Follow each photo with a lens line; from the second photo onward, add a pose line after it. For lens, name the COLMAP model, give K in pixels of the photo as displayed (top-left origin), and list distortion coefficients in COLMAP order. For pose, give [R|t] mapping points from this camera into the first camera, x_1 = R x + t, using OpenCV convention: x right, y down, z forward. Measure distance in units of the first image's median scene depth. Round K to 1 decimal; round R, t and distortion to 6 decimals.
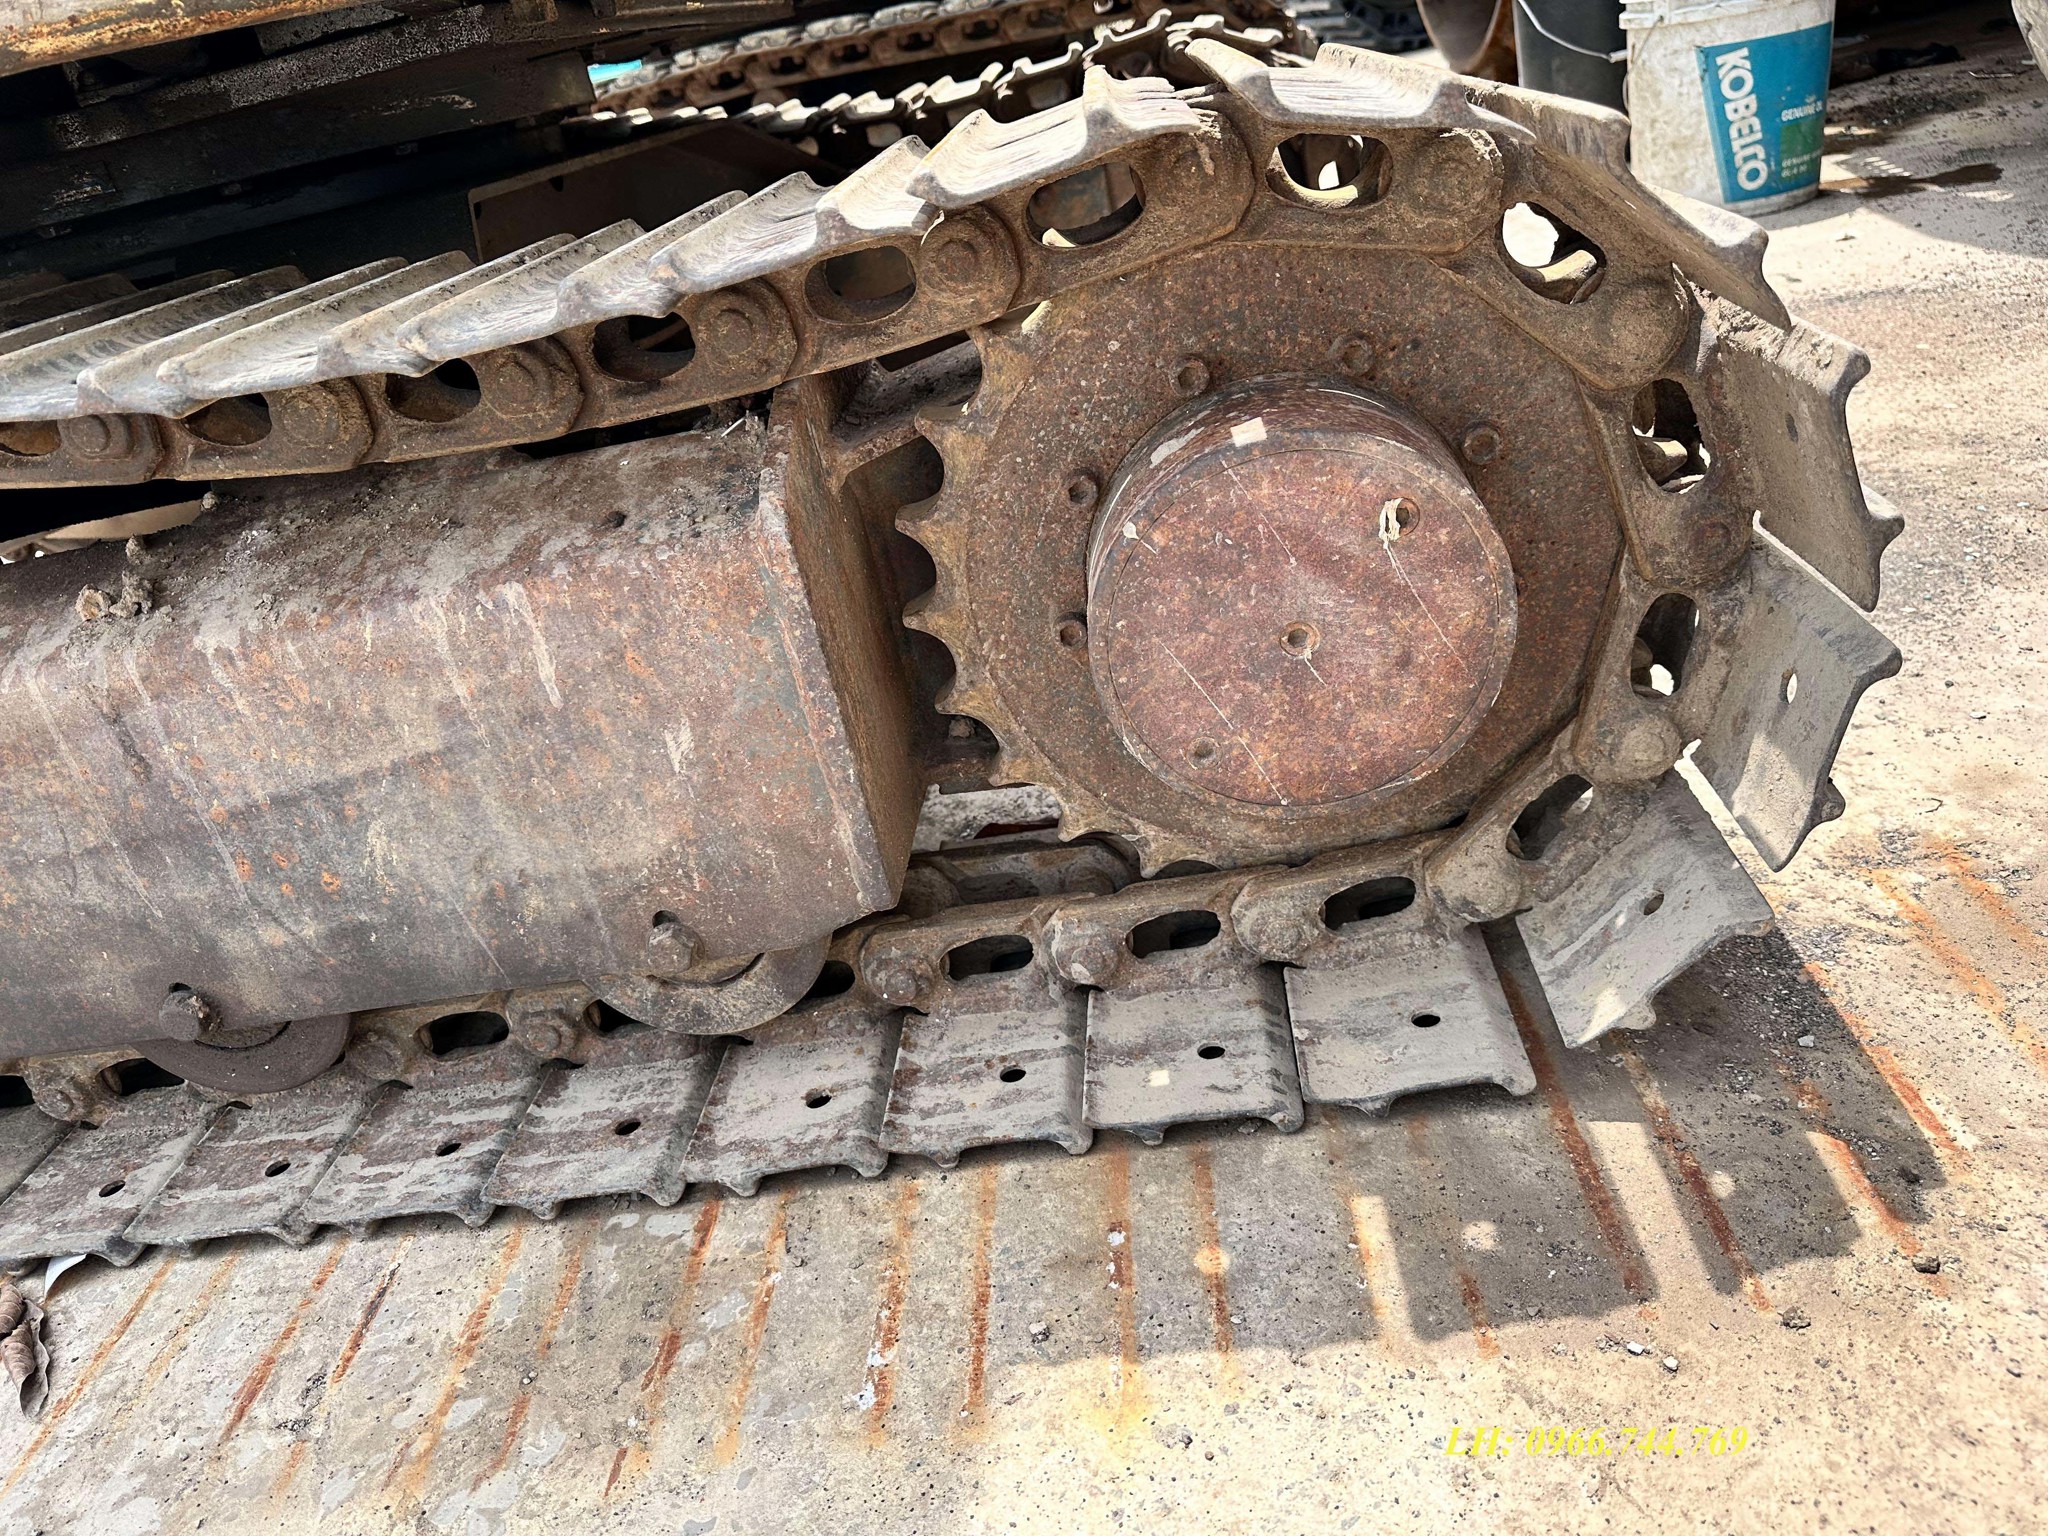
lens RADIAL K [[1459.0, 0, 1024.0], [0, 1459.0, 768.0], [0, 0, 1]] dist [0.060331, -0.083273]
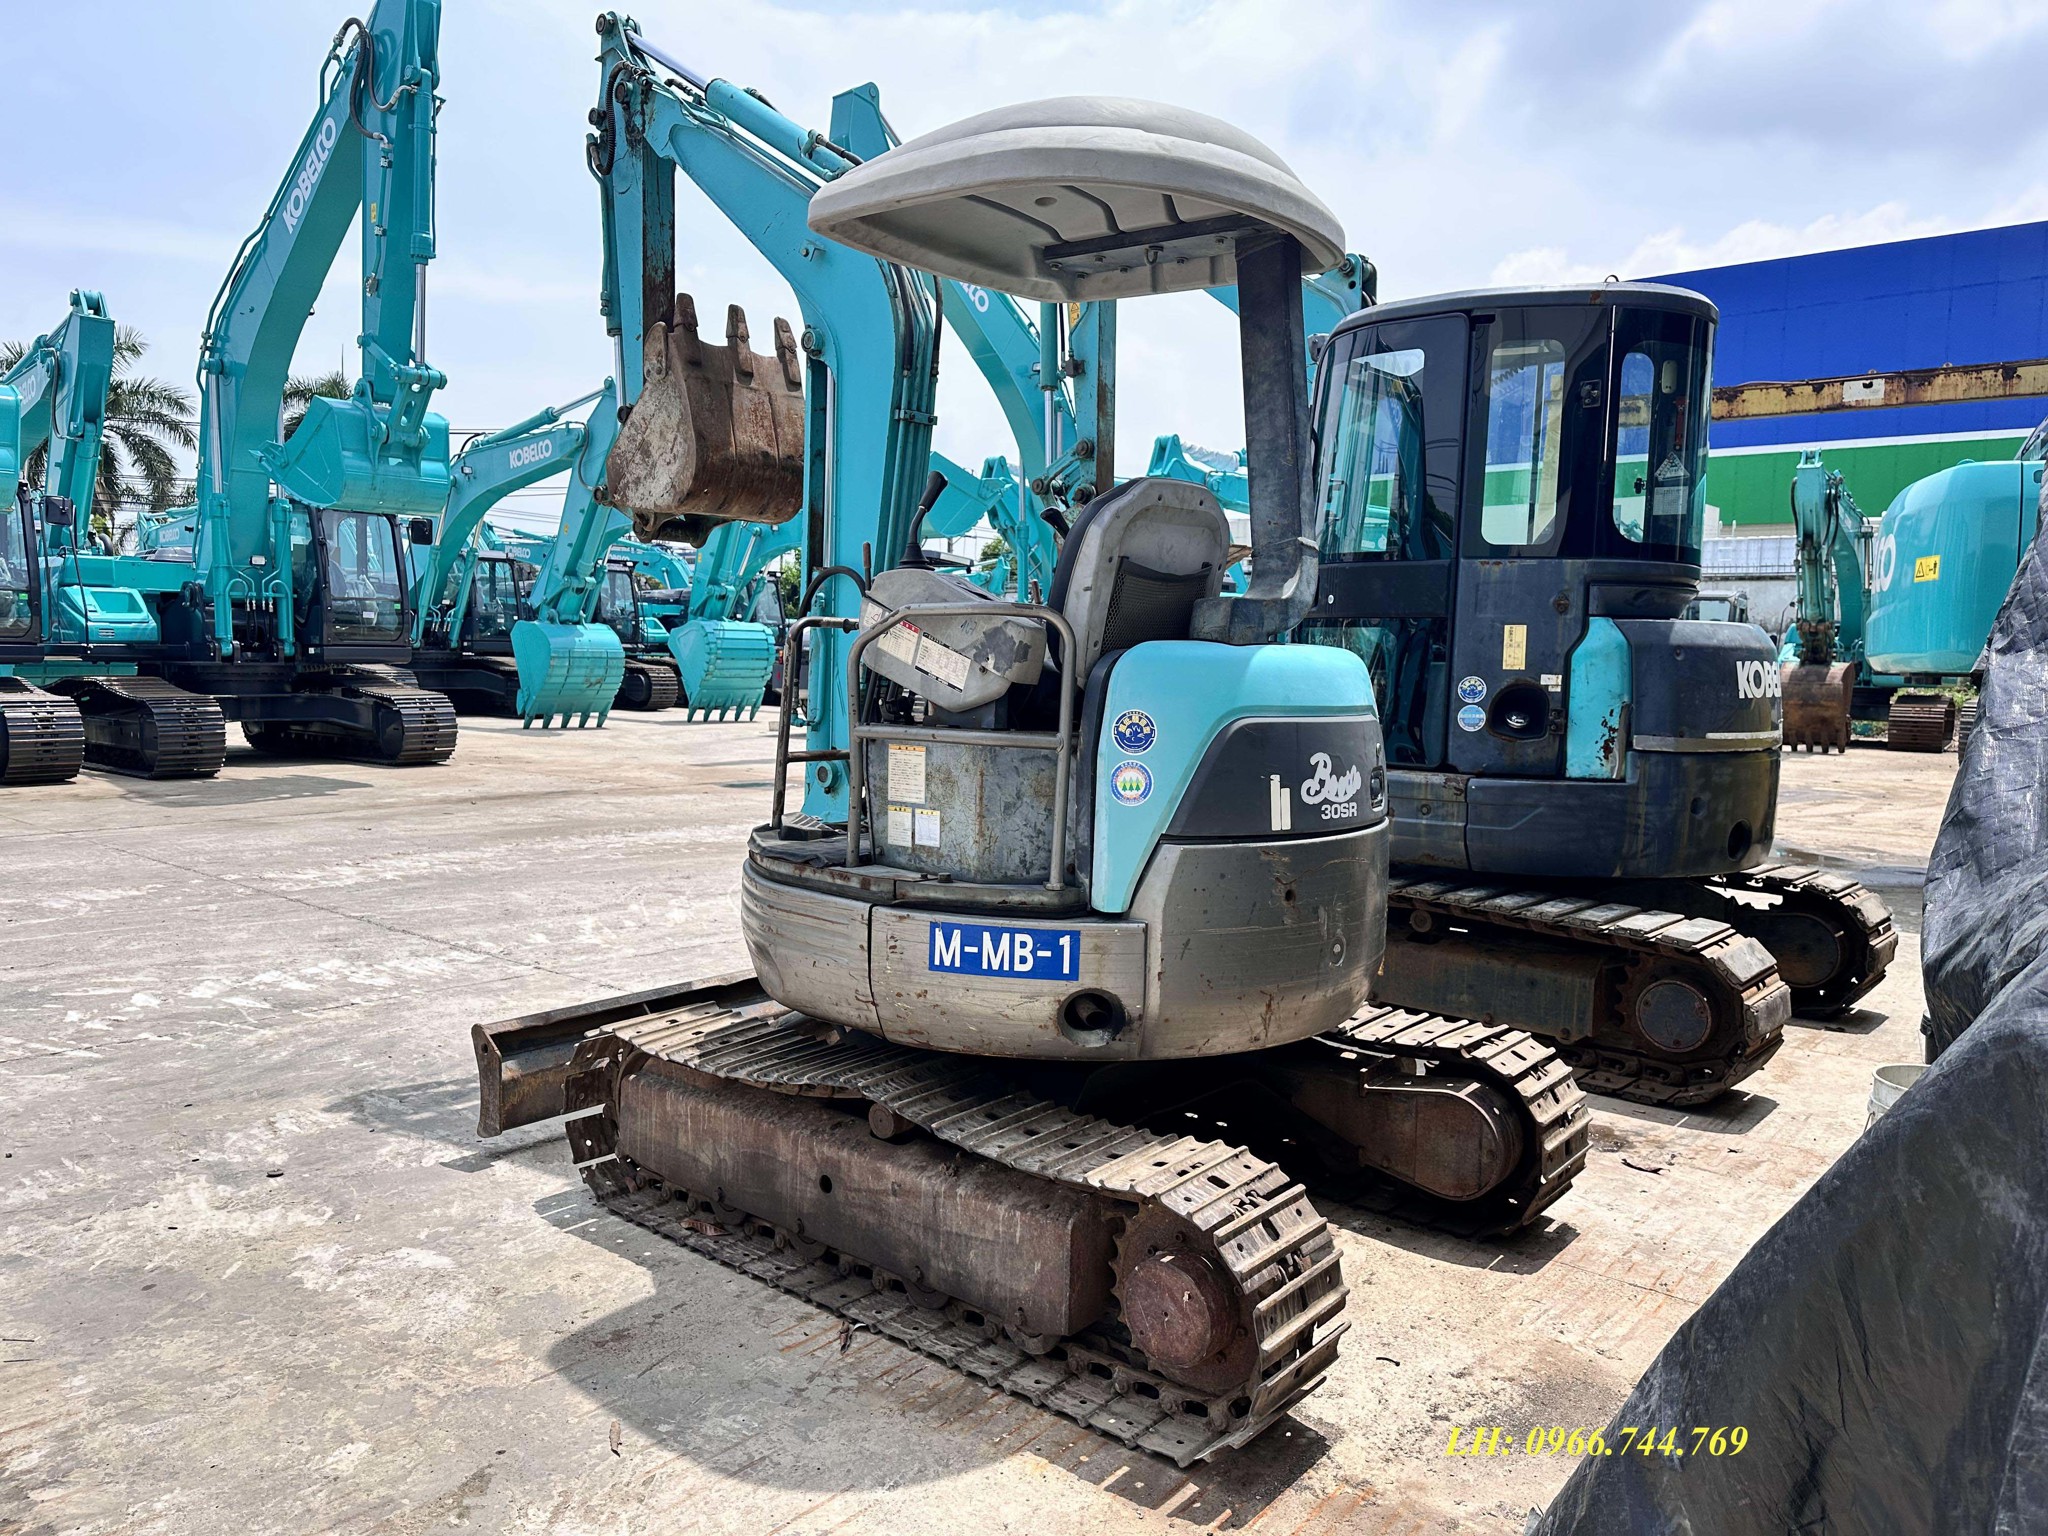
lens RADIAL K [[1435.8, 0, 1004.2], [0, 1435.8, 777.5], [0, 0, 1]] dist [0.194665, -0.356238]
pose [[0.783672, 0.268992, -0.559913, 1.447275], [-0.430728, 0.884796, -0.177790, -0.415584], [0.447585, 0.380499, 0.809252, -2.562682]]
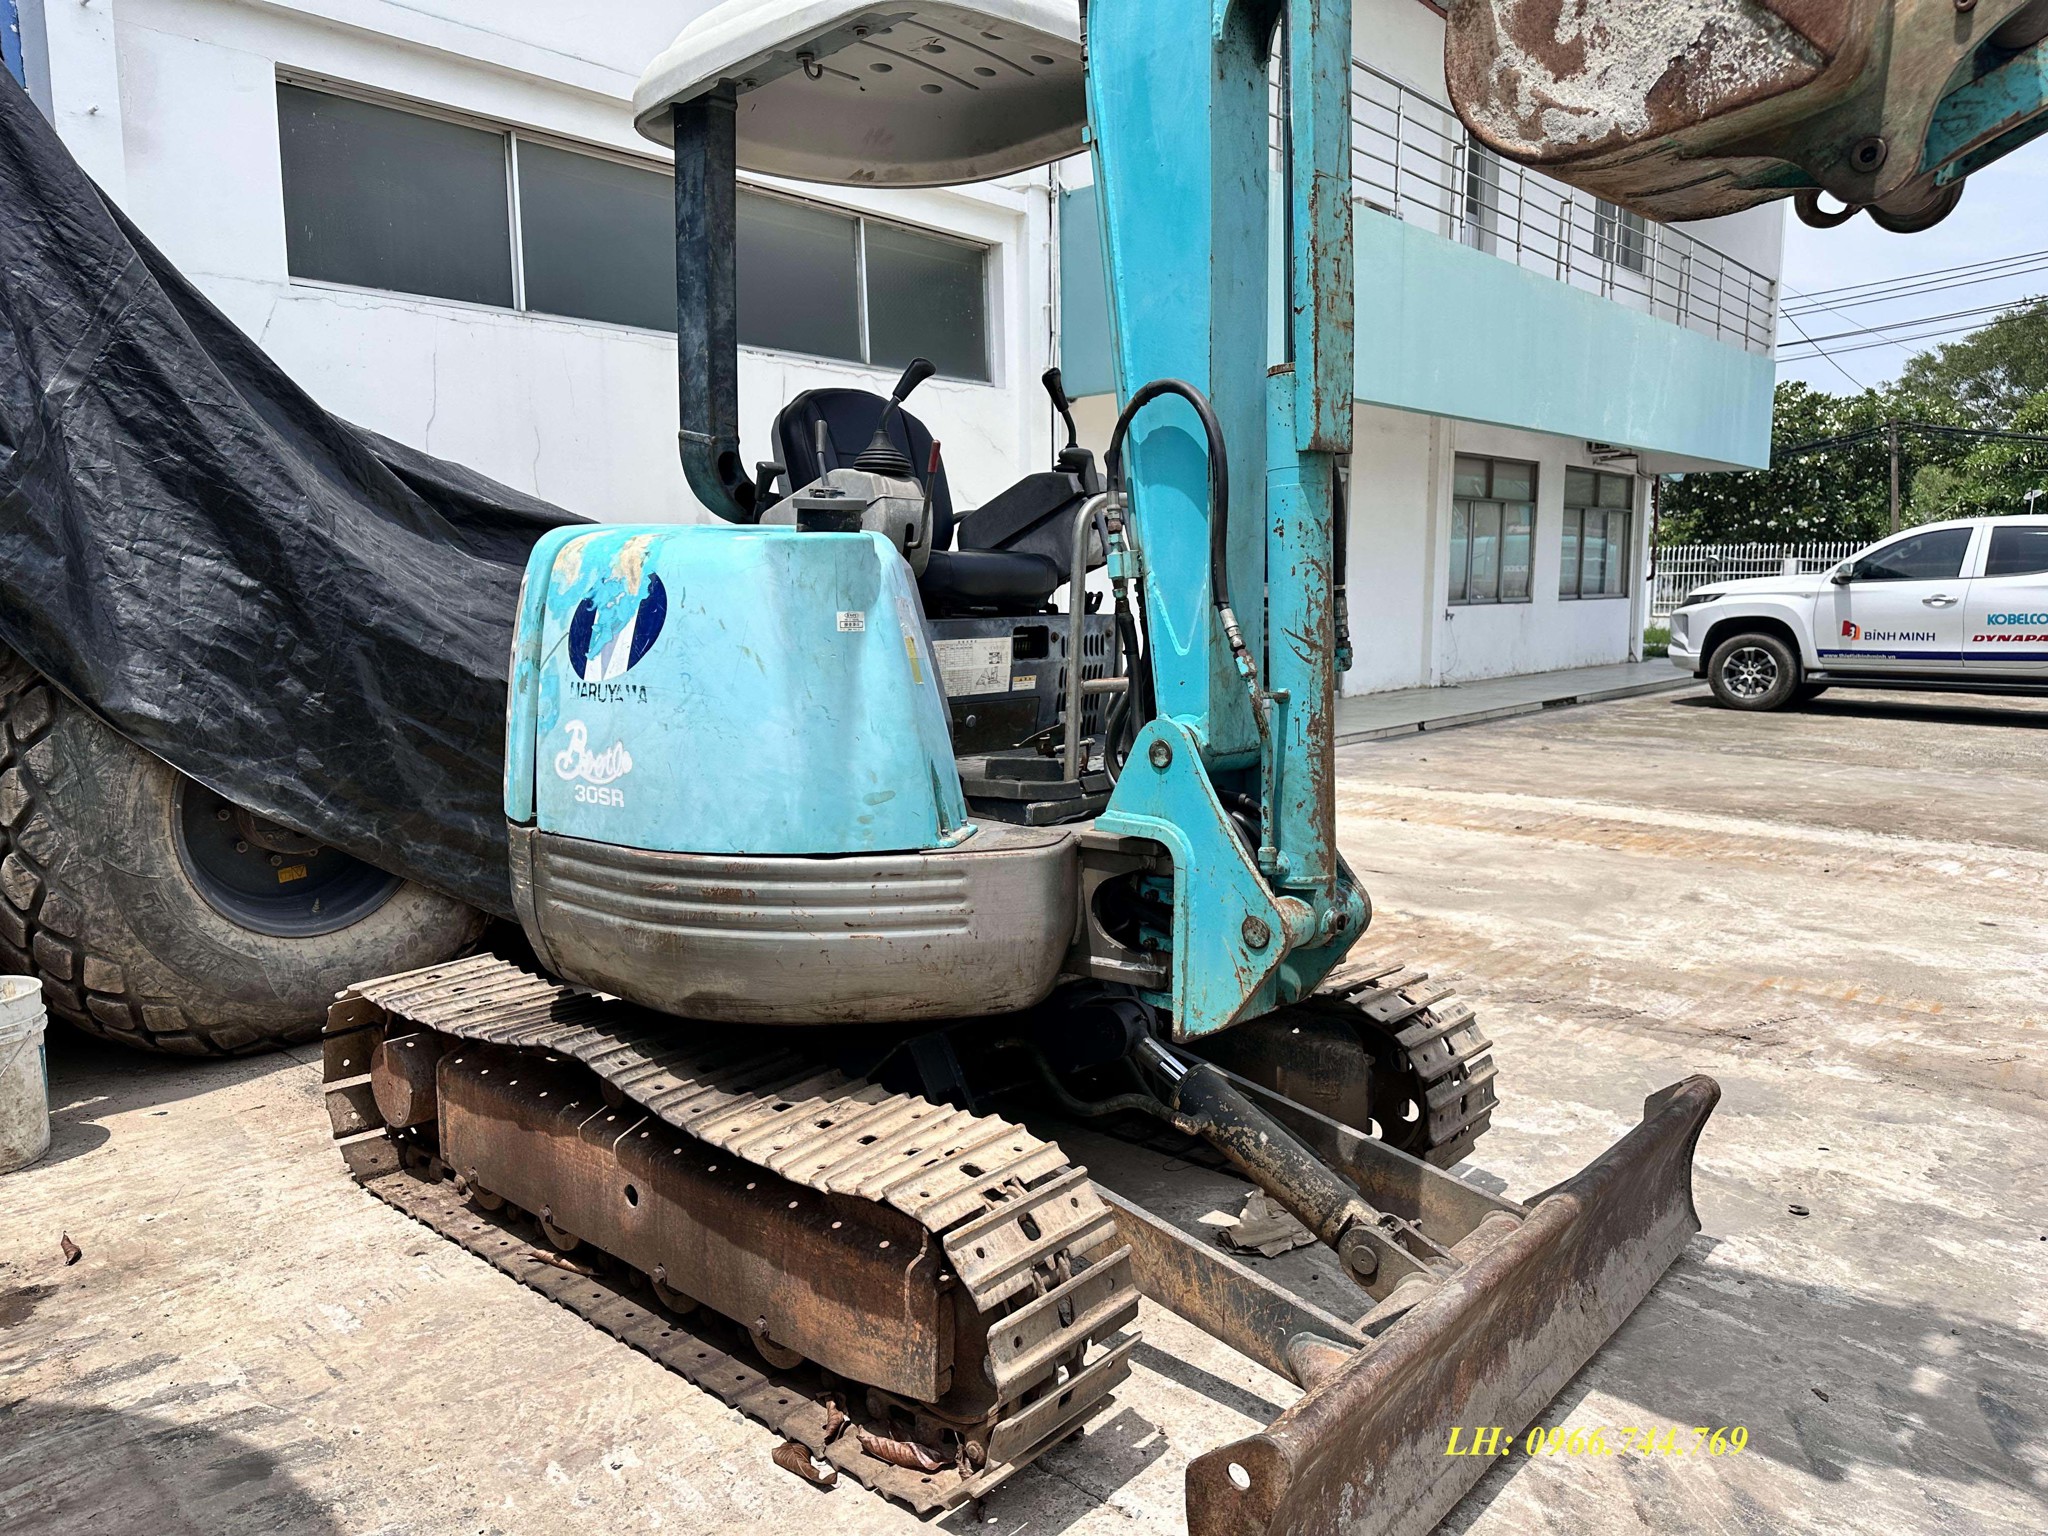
lens RADIAL K [[1447.8, 0, 1017.3], [0, 1447.8, 758.9], [0, 0, 1]] dist [0.149093, -0.188332]
pose [[-0.779901, 0.131805, 0.611867, -3.821468], [0.419991, 0.835020, 0.355455, -2.521196], [-0.464071, 0.534199, -0.706591, 4.272935]]
